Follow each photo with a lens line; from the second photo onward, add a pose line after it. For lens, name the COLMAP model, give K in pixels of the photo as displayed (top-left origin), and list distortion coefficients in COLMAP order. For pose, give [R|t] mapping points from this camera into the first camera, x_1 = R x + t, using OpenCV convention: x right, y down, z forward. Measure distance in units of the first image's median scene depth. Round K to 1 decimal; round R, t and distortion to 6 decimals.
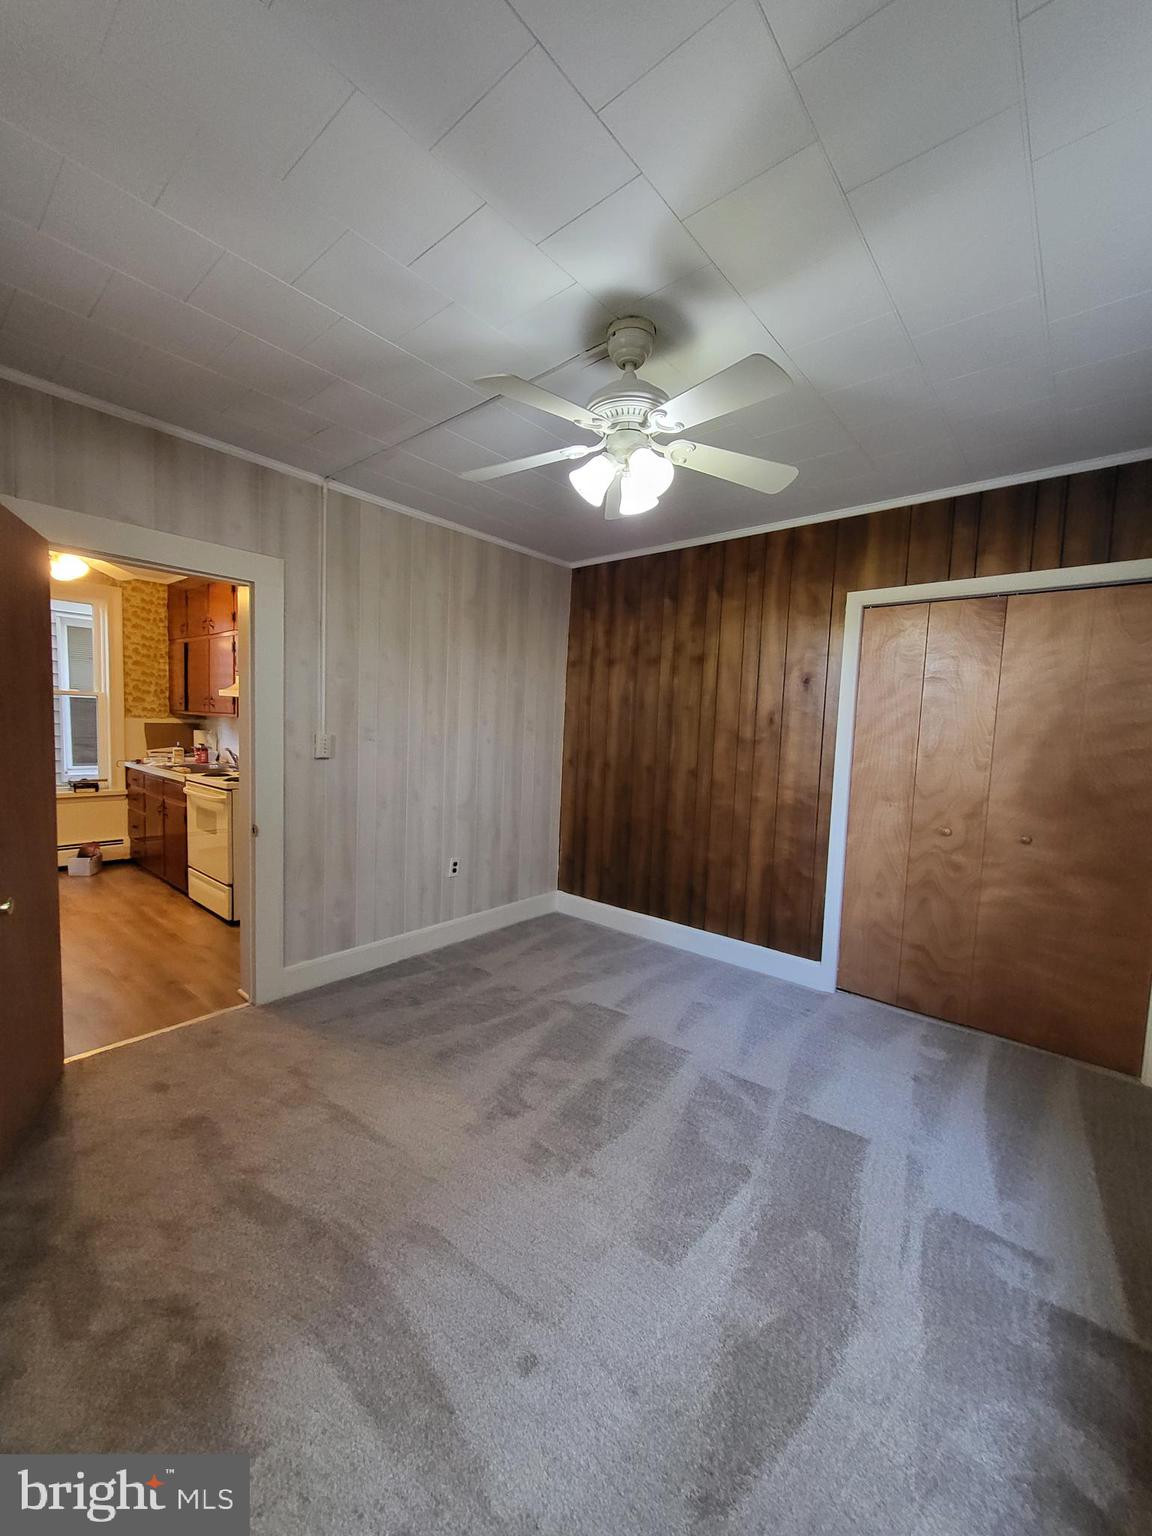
lens RADIAL K [[603.8, 0, 568.5], [0, 603.8, 766.6], [0, 0, 1]] dist [0.012720, -0.002649]
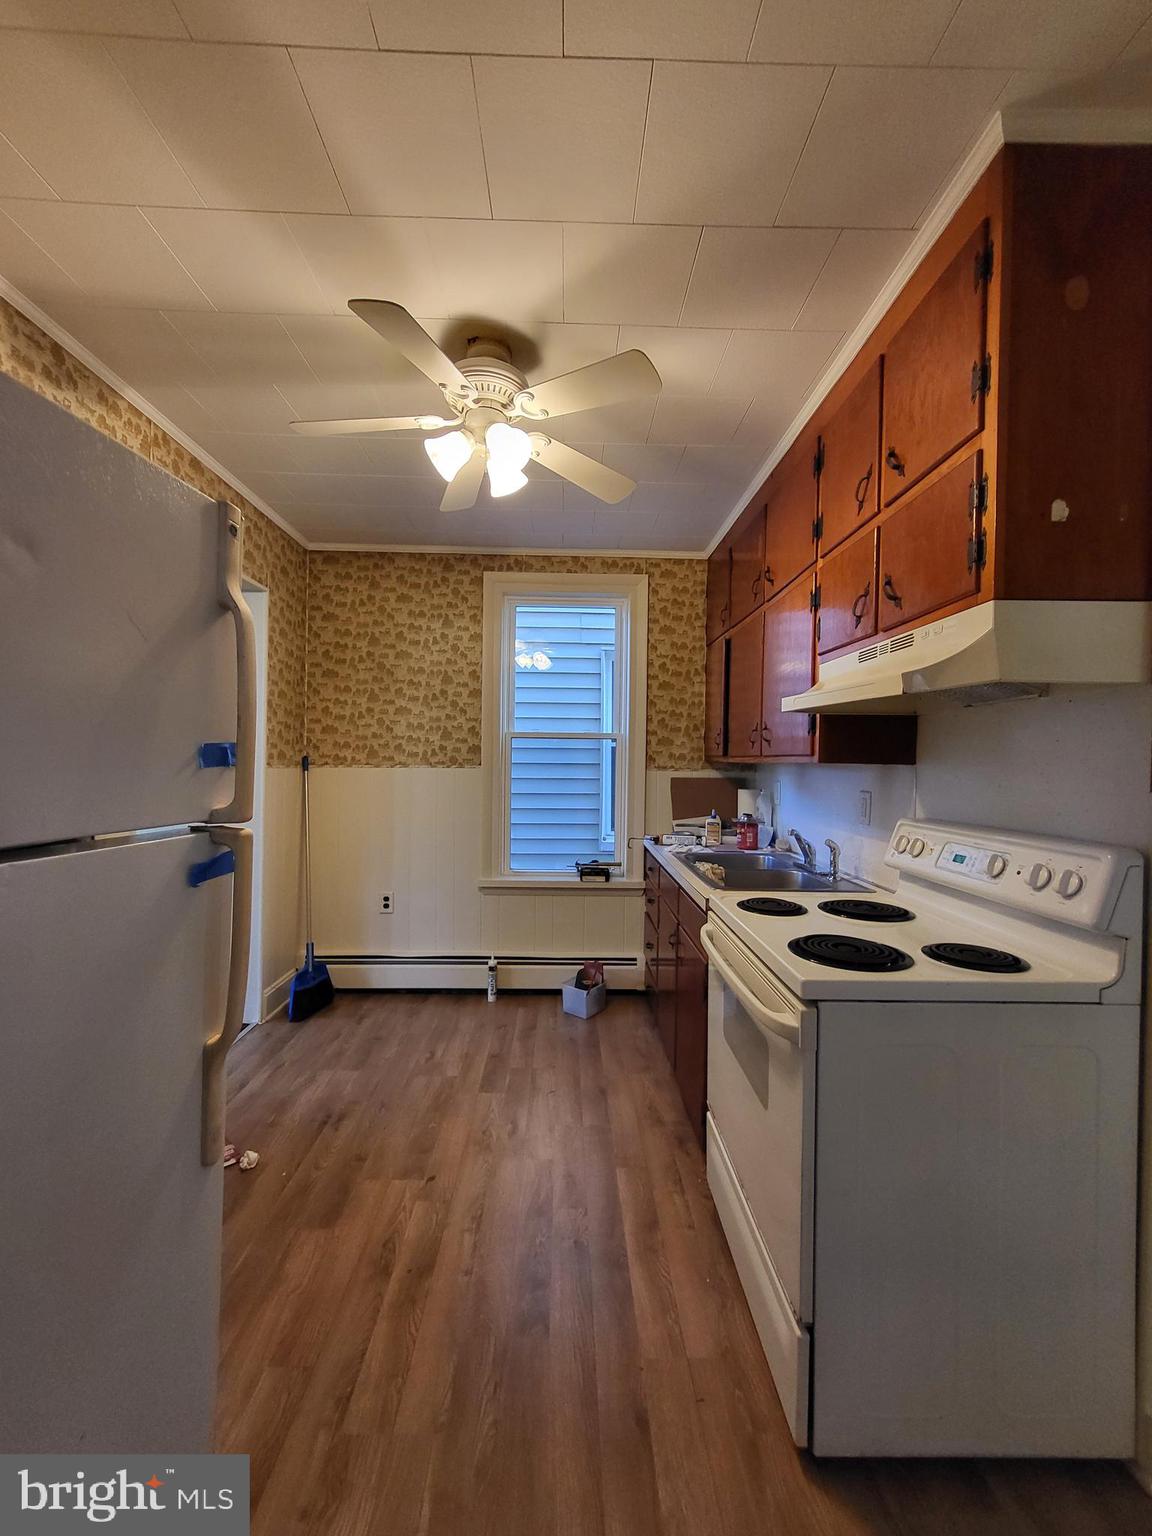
lens RADIAL K [[603.8, 0, 575.7], [0, 603.8, 761.5], [0, 0, 1]] dist [0.012720, -0.002649]
pose [[0.671048, -0.022233, -0.741081, -0.295957], [-0.046210, 0.996353, -0.071734, -0.039061], [0.739973, 0.082383, 0.667573, 0.504318]]
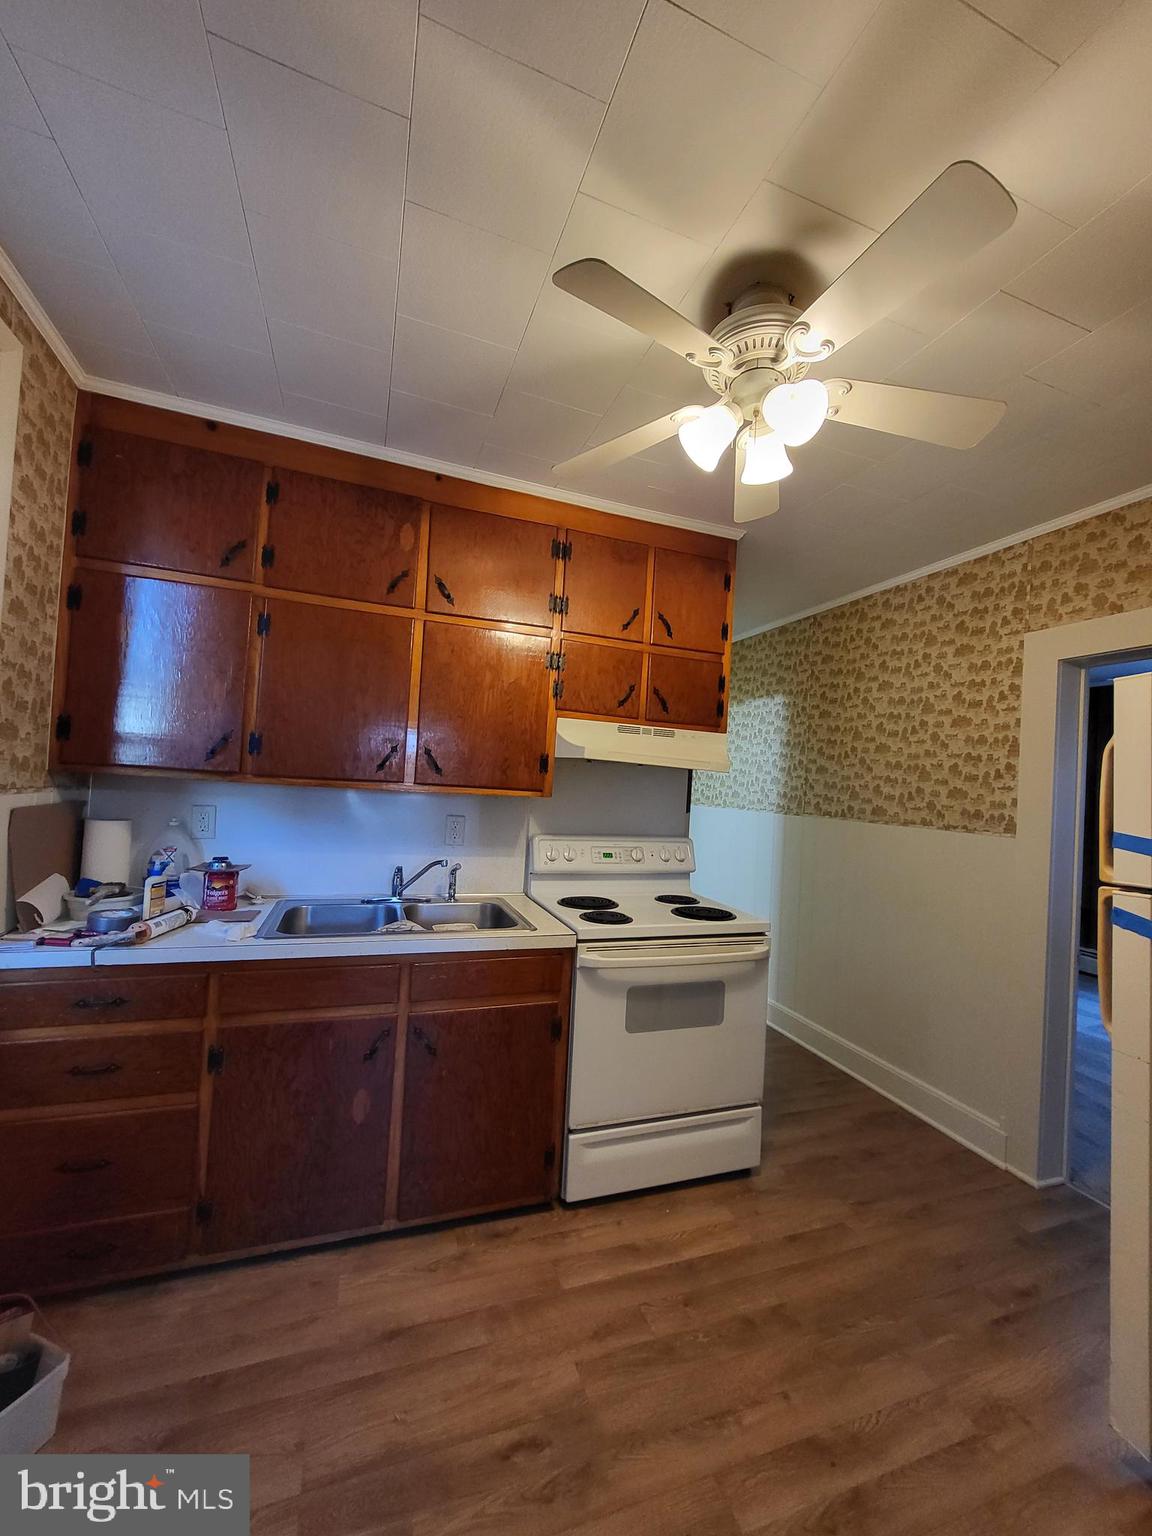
lens RADIAL K [[603.8, 0, 576.8], [0, 603.8, 771.4], [0, 0, 1]] dist [0.012720, -0.002649]
pose [[0.486736, 0.023172, 0.873242, -0.839402], [0.023648, 0.998932, -0.039688, -0.071945], [-0.873229, 0.039968, 0.485669, 0.623751]]
